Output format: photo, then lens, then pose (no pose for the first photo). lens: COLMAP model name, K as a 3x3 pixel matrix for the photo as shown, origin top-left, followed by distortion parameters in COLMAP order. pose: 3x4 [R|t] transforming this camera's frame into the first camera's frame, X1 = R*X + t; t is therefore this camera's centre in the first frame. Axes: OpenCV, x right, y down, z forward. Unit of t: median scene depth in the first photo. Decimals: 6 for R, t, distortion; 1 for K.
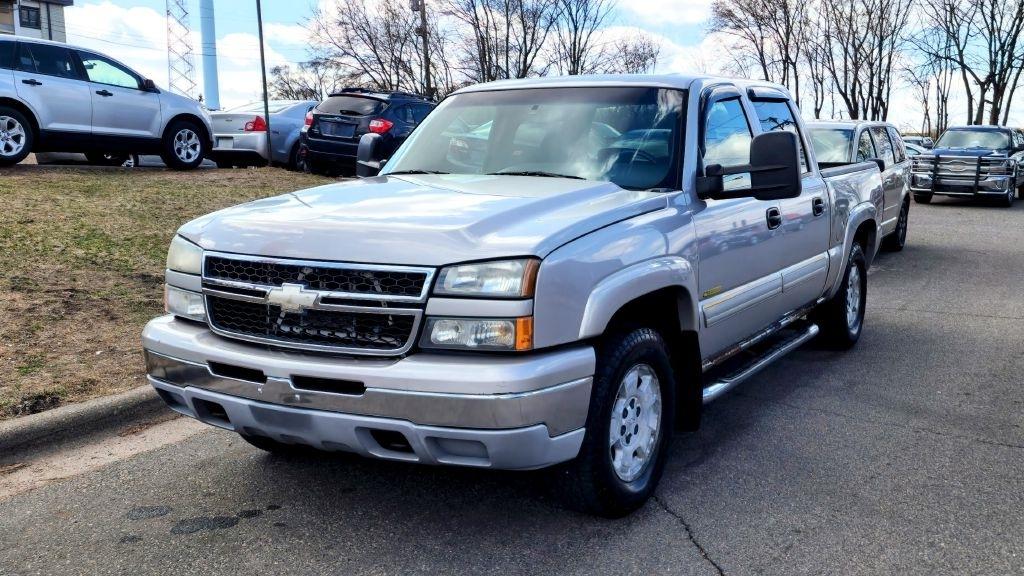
lens RADIAL K [[931.8, 0, 515.2], [0, 931.8, 293.5], [0, 0, 1]] dist [0.076851, 0.000000]
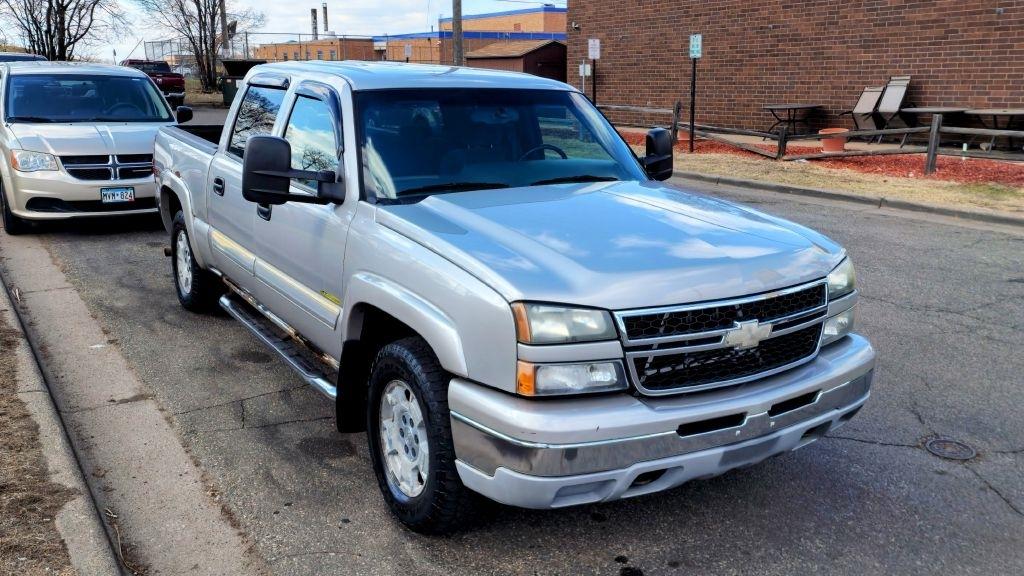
lens RADIAL K [[881.0, 0, 480.6], [0, 881.0, 260.9], [0, 0, 1]] dist [0.074388, -0.004833]
pose [[0.549258, -0.182498, 0.815482, -1.167060], [0.121944, 0.982920, 0.137835, -0.243076], [-0.826708, 0.023736, 0.562131, 0.684751]]
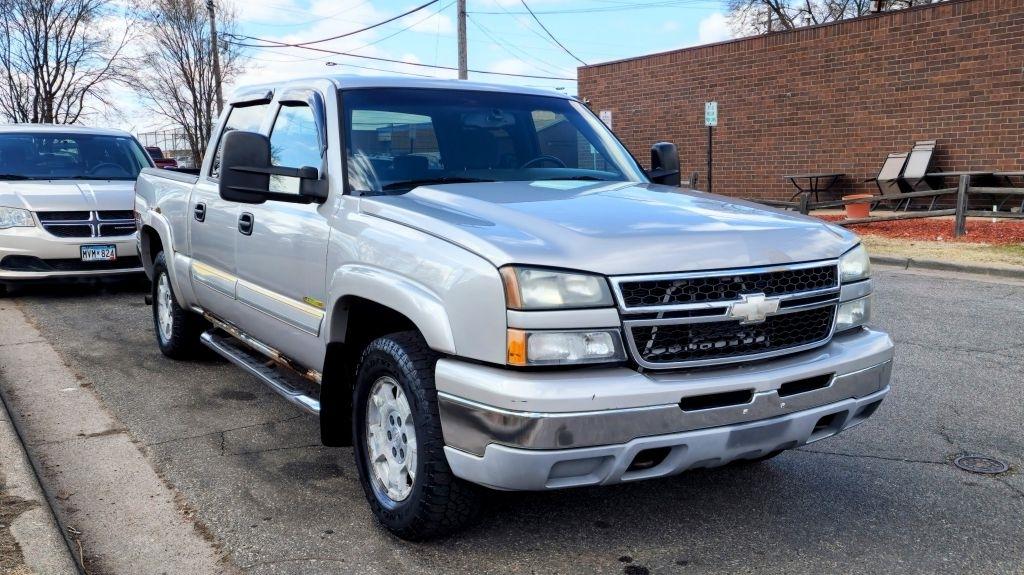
lens RADIAL K [[931.8, 0, 500.1], [0, 931.8, 316.5], [0, 0, 1]] dist [0.076851, 0.000000]
pose [[0.541276, -0.148634, 0.827604, -1.166877], [0.134251, 0.986903, 0.089439, -0.107083], [-0.830059, 0.062695, 0.554141, 0.675486]]
